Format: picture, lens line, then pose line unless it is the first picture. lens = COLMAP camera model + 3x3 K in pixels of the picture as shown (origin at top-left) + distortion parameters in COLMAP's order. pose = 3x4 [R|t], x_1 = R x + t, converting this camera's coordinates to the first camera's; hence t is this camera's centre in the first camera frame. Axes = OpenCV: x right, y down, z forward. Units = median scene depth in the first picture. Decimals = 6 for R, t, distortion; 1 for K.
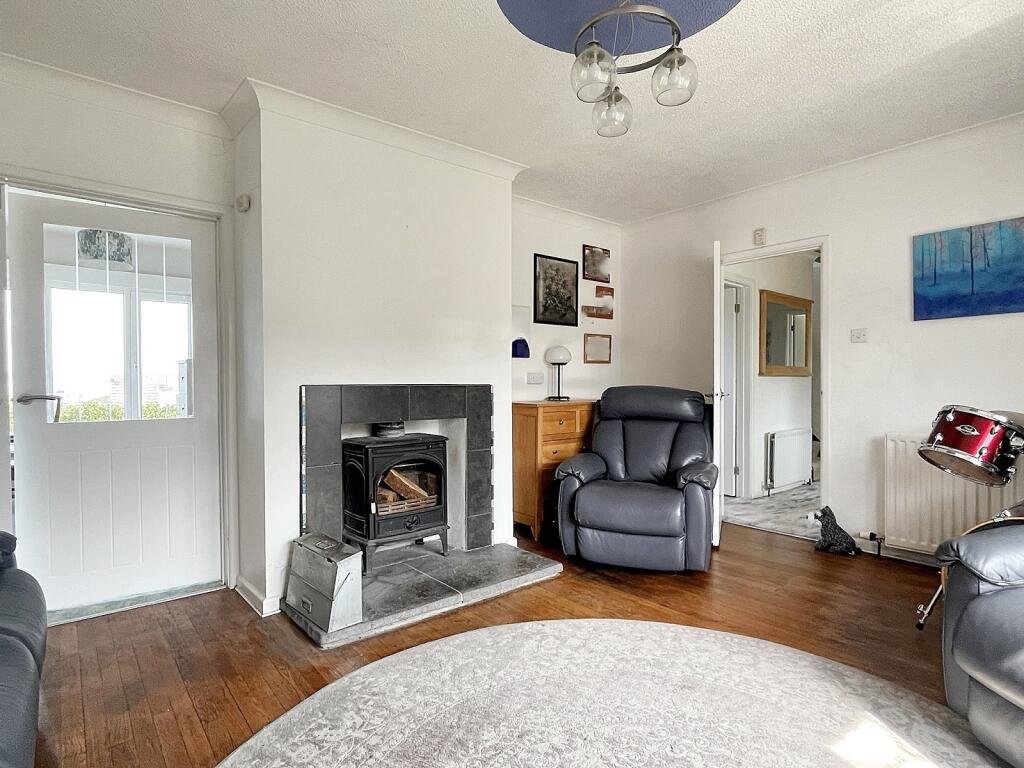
lens RADIAL K [[549.3, 0, 518.1], [0, 549.3, 387.2], [0, 0, 1]] dist [-0.005752, -0.001308]
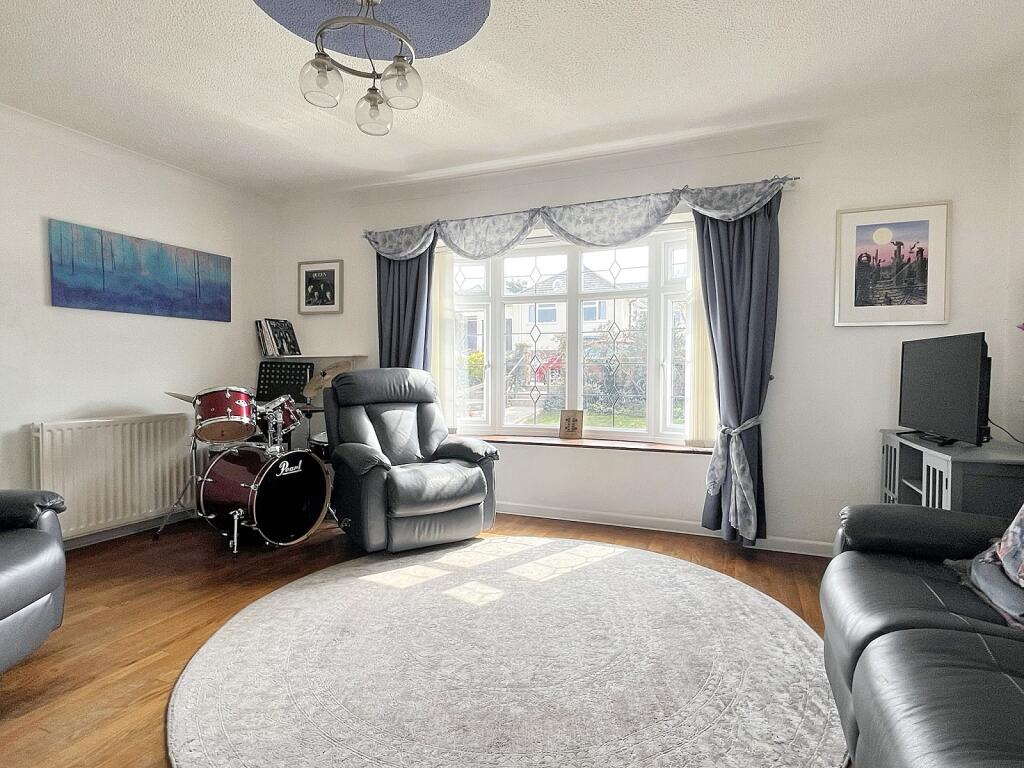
lens RADIAL K [[549.3, 0, 518.1], [0, 549.3, 387.2], [0, 0, 1]] dist [-0.005752, -0.001308]
pose [[-0.461611, -0.019680, 0.886864, -0.580534], [0.009402, 0.999589, 0.027076, 0.004815], [-0.887033, 0.020837, -0.461236, 0.791899]]
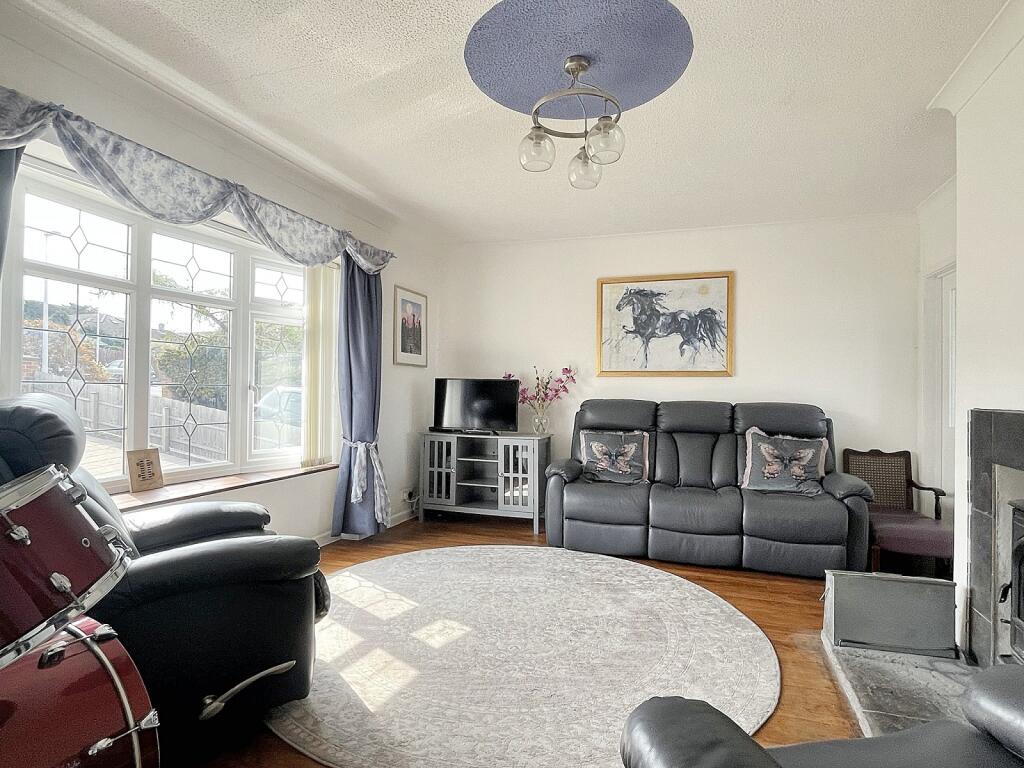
lens RADIAL K [[549.3, 0, 518.1], [0, 549.3, 387.2], [0, 0, 1]] dist [-0.005752, -0.001308]
pose [[-0.850960, -0.012408, -0.525084, 0.584276], [-0.017950, 0.999824, 0.005463, -0.029331], [0.524924, 0.014074, -0.851033, 1.238035]]
